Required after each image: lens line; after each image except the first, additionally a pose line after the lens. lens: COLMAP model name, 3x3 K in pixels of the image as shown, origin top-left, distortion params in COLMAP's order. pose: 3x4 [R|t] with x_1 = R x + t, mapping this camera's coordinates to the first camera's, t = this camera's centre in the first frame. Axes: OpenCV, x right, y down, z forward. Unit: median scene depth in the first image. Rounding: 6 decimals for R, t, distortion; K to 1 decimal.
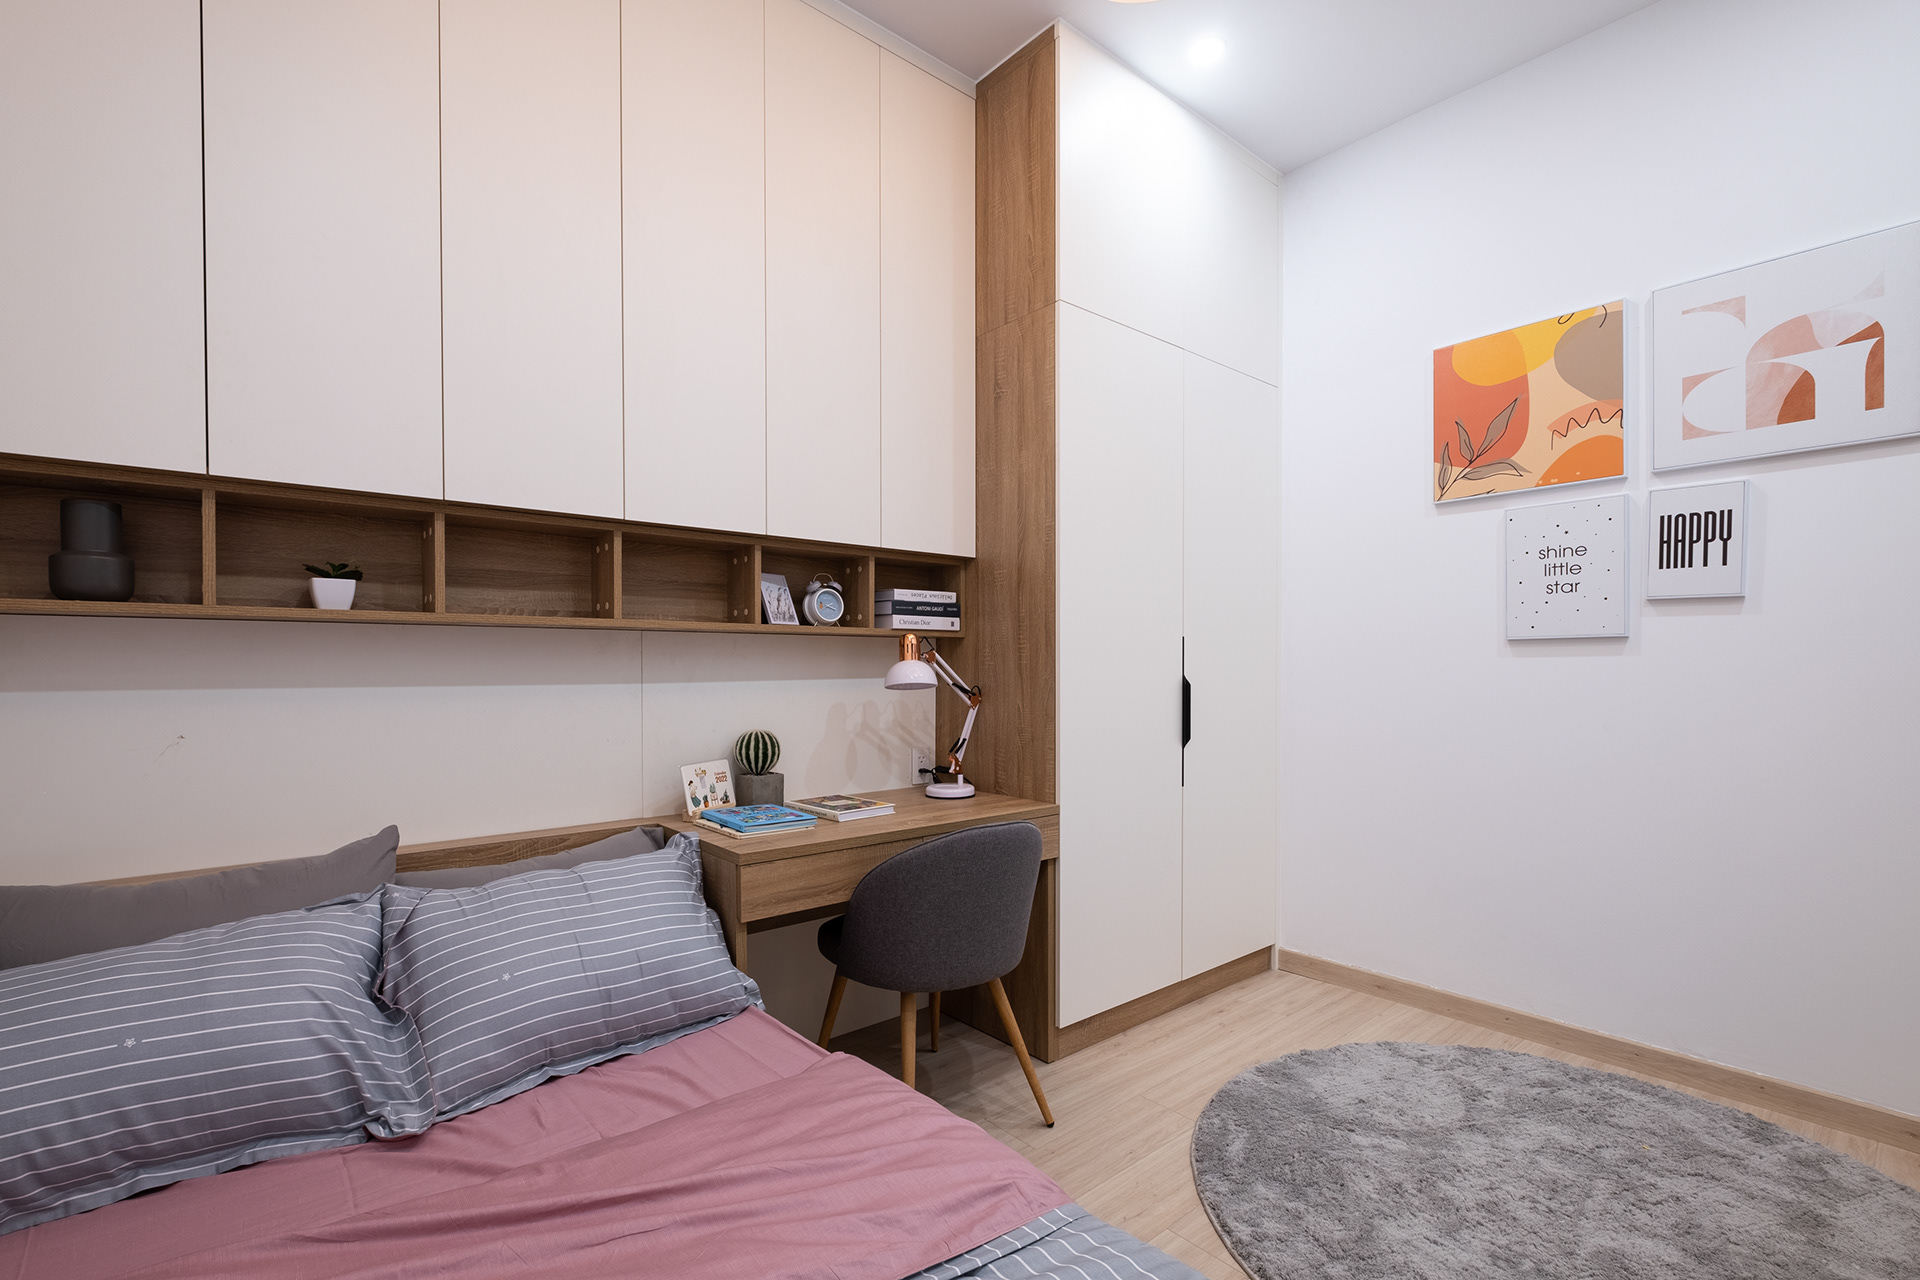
lens RADIAL K [[834.6, 0, 962.3], [0, 834.6, 674.4], [0, 0, 1]] dist [-0.001027, -0.000228]
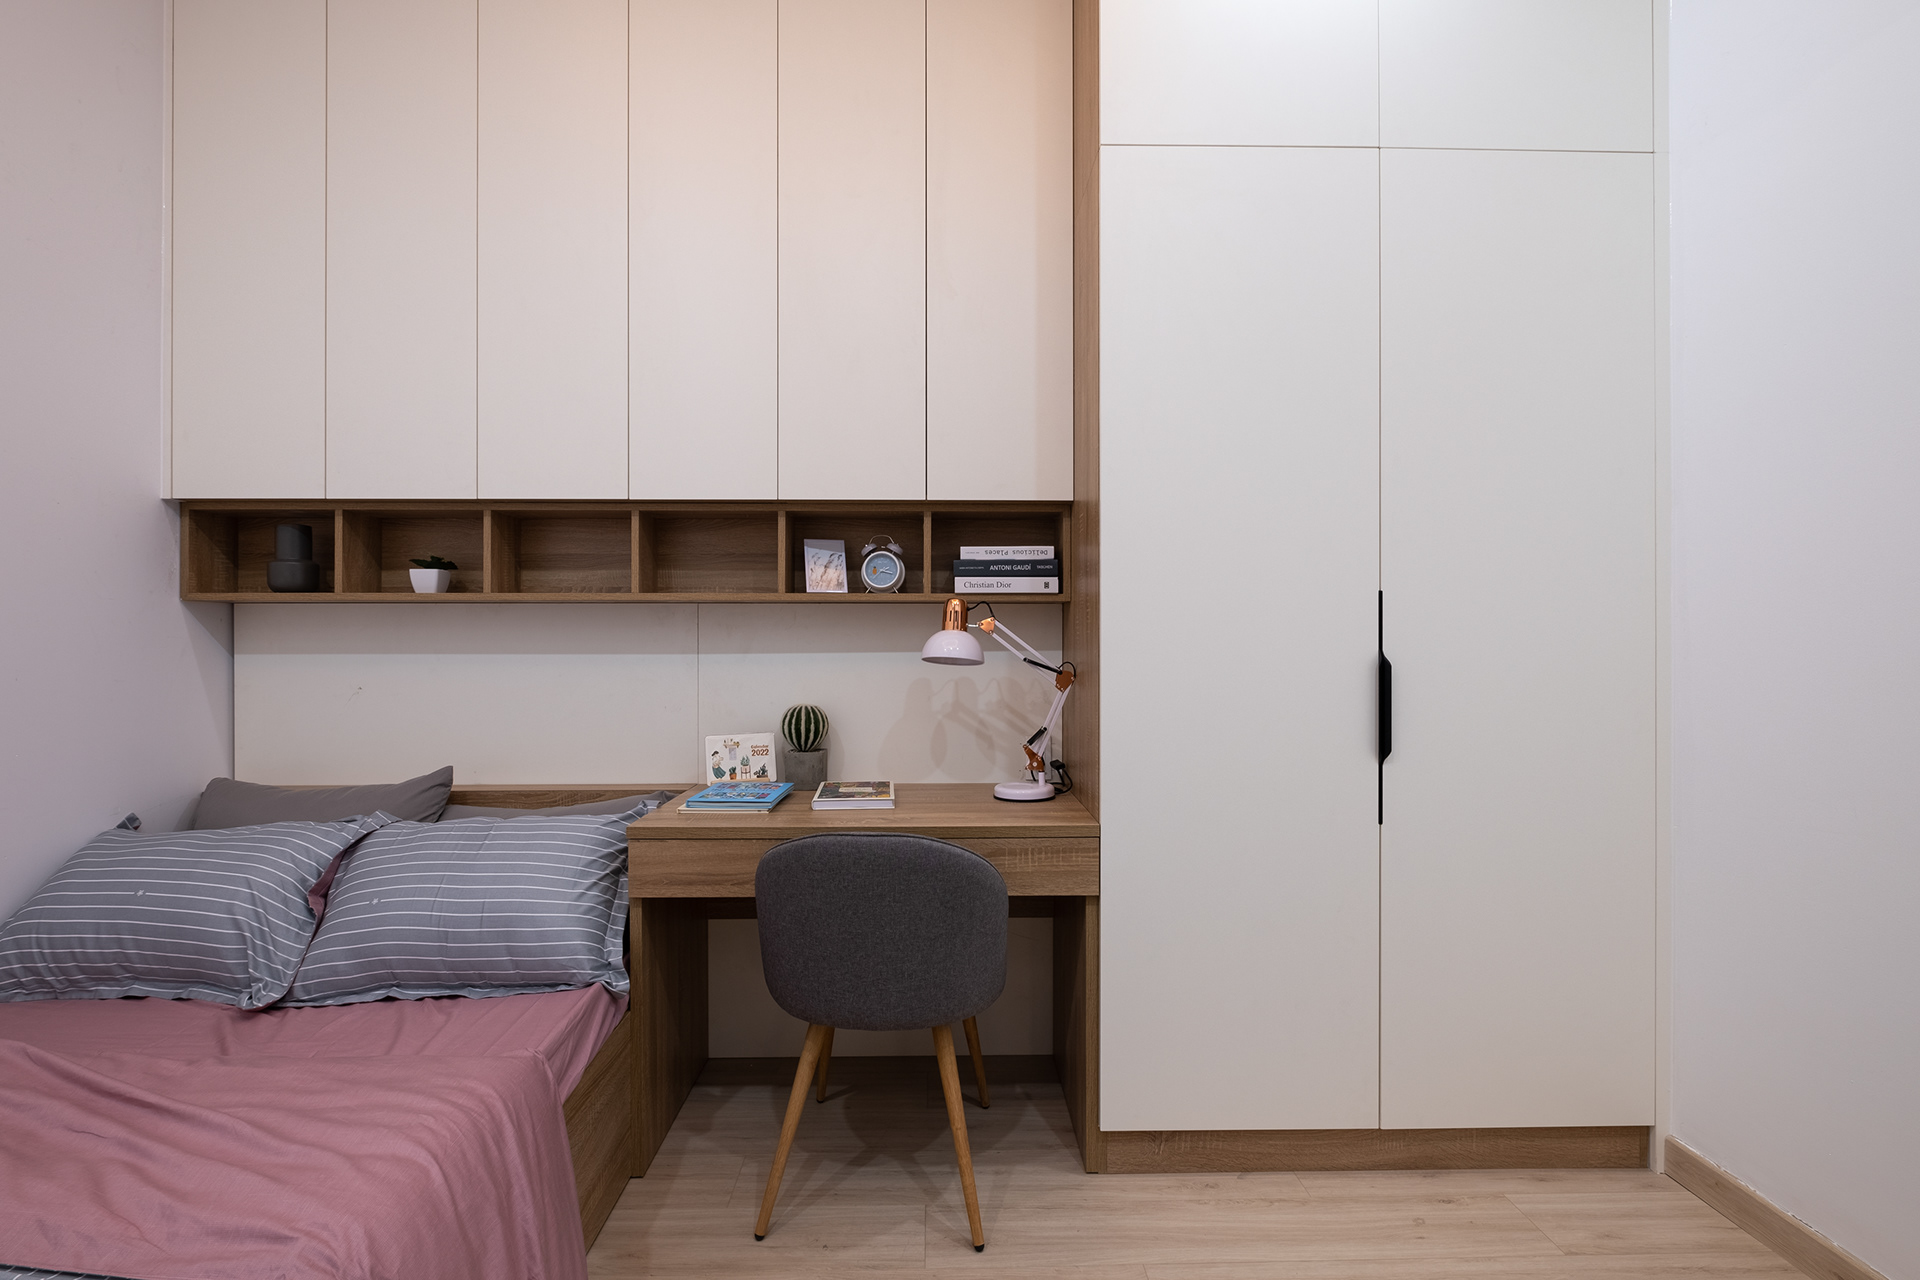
lens RADIAL K [[884.2, 0, 956.9], [0, 884.2, 633.2], [0, 0, 1]] dist [-0.000892, -0.000896]
pose [[0.783914, -0.004613, -0.620852, 0.515978], [-0.006211, 0.999864, -0.015271, -0.000147], [0.620838, 0.015828, 0.783779, 0.314180]]
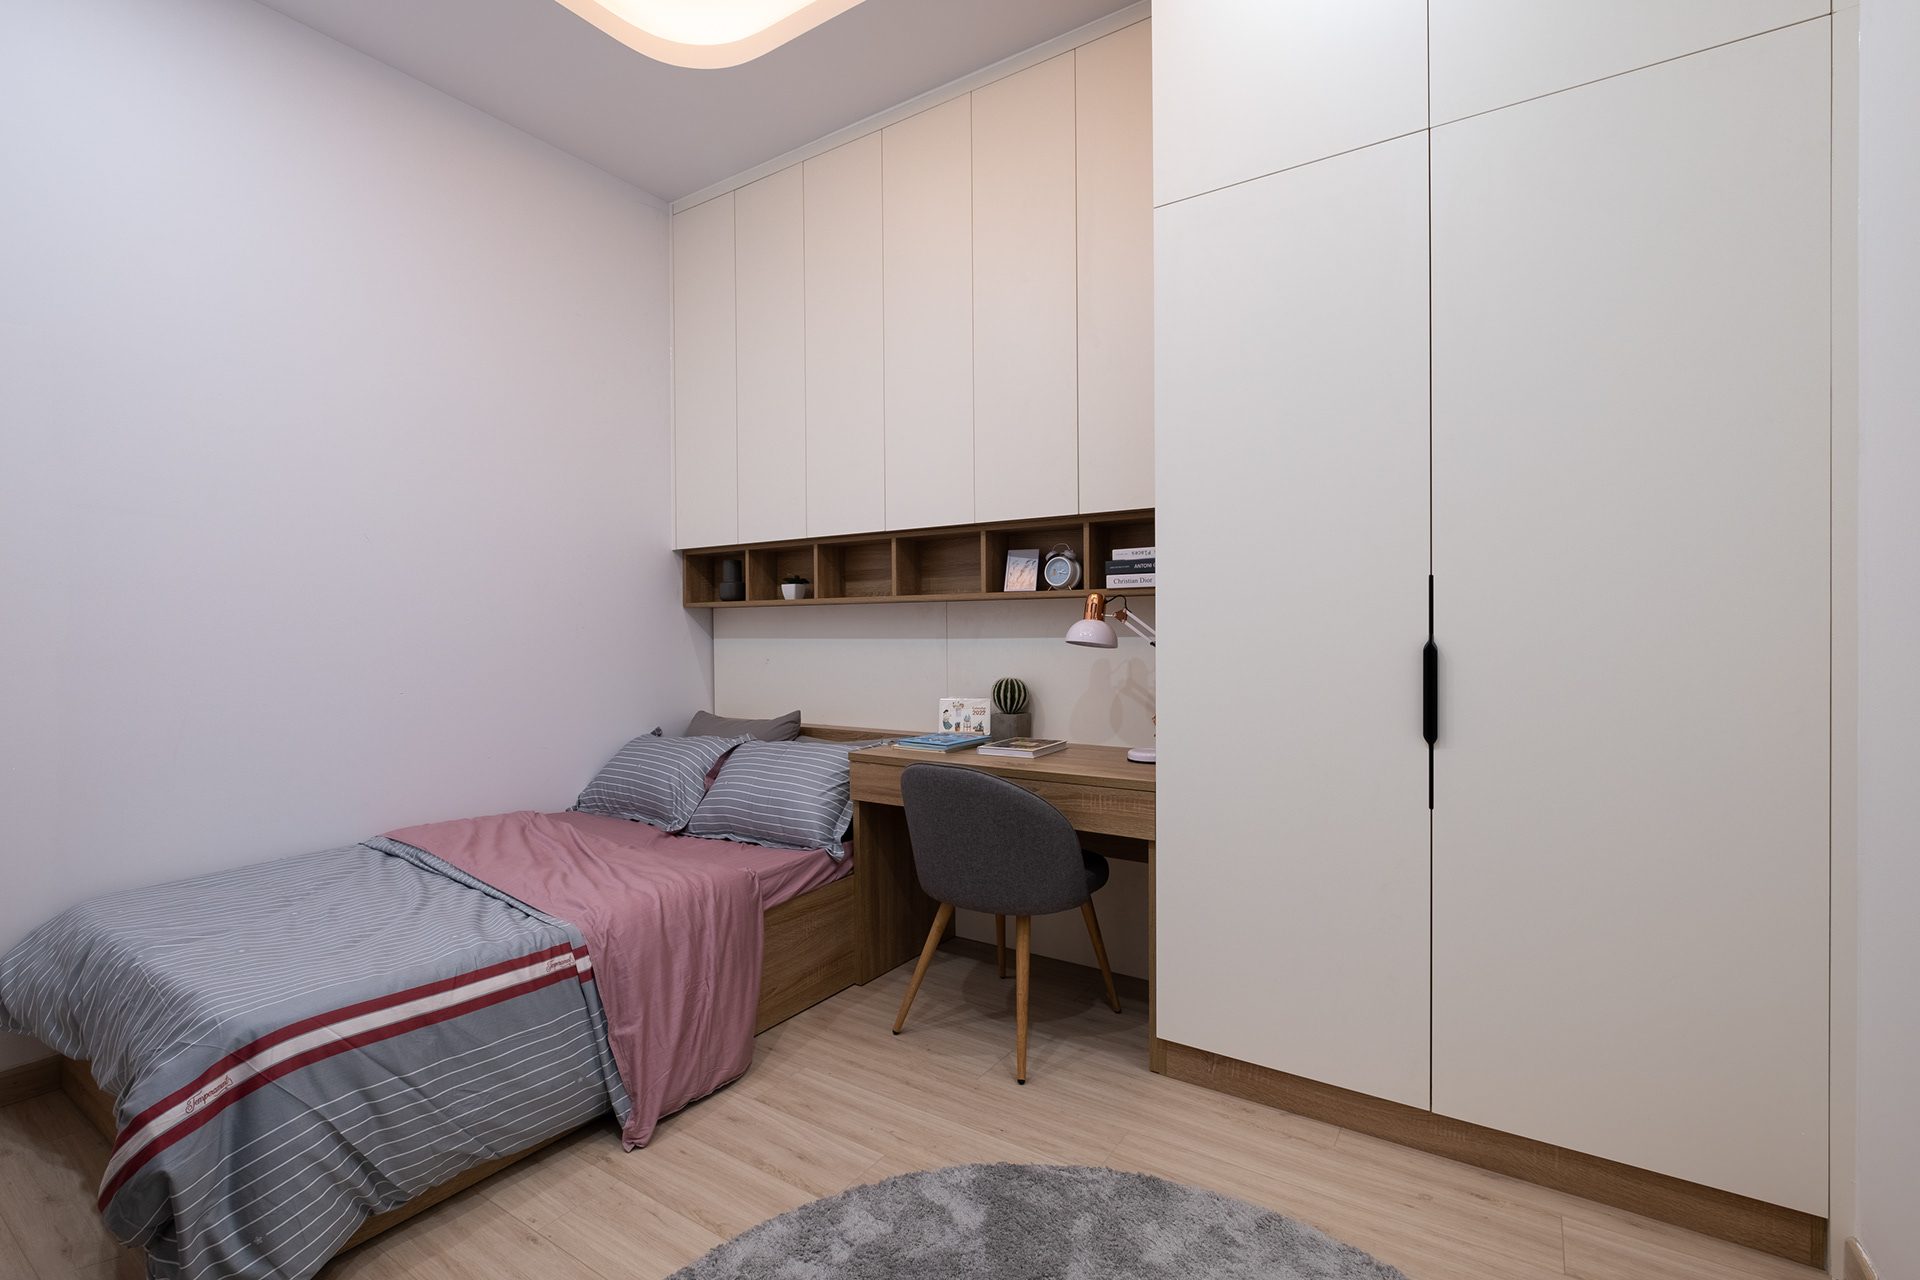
lens RADIAL K [[855.2, 0, 950.9], [0, 855.2, 631.5], [0, 0, 1]] dist [-0.000397, 0.000114]
pose [[0.293662, 0.000908, -0.955909, 0.936969], [-0.002888, 0.999996, 0.000063, -0.001438], [0.955905, 0.002742, 0.293664, 0.542542]]
